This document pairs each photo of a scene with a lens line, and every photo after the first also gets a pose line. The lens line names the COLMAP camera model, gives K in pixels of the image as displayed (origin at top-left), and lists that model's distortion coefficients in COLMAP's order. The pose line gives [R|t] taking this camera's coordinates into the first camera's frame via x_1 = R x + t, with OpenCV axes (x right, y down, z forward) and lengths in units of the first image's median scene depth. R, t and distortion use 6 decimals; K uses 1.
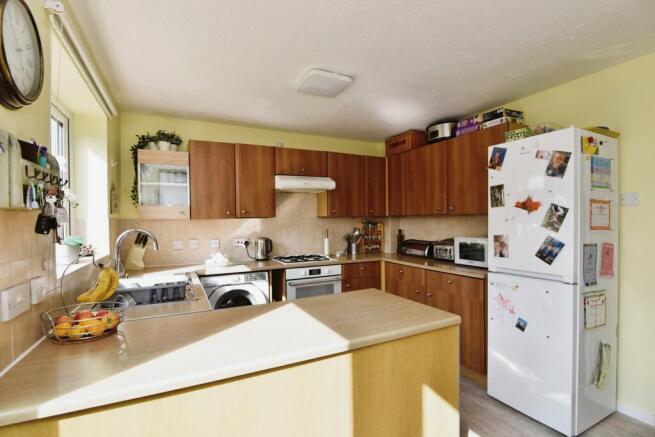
lens RADIAL K [[307.5, 0, 323.4], [0, 307.5, 228.9], [0, 0, 1]] dist [-0.016850, 0.000587]
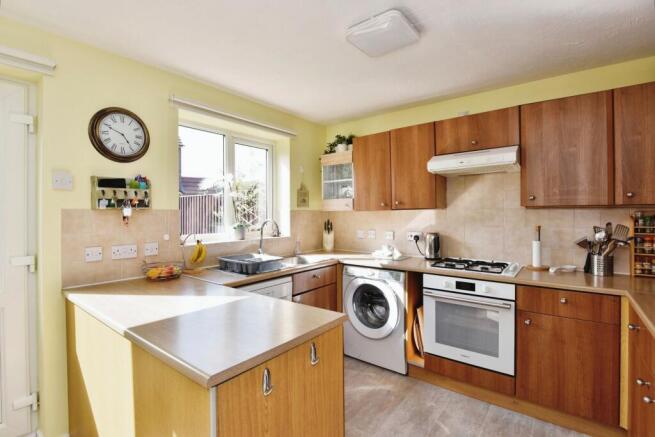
lens RADIAL K [[307.5, 0, 322.2], [0, 307.5, 213.1], [0, 0, 1]] dist [-0.016850, 0.000587]
pose [[0.426683, 0.010550, -0.904340, 0.456073], [-0.022786, 0.999740, 0.000913, -0.020014], [0.904114, 0.020217, 0.426812, 0.394166]]
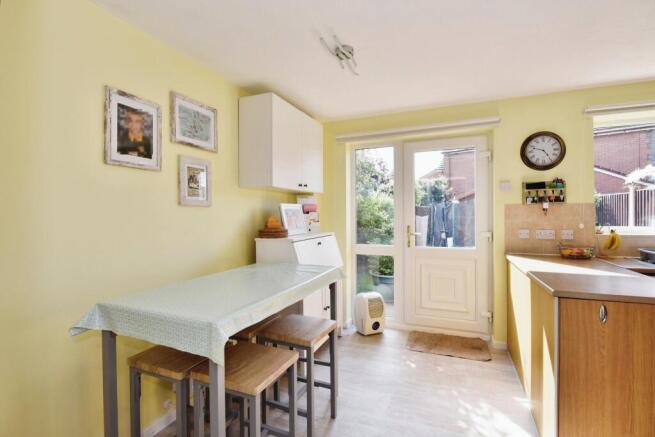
lens RADIAL K [[307.5, 0, 324.0], [0, 307.5, 214.2], [0, 0, 1]] dist [-0.016850, 0.000587]
pose [[-0.758133, 0.016359, -0.651894, 0.754579], [-0.003057, 0.999585, 0.028640, -0.011375], [0.652092, 0.023705, -0.757769, 0.539109]]
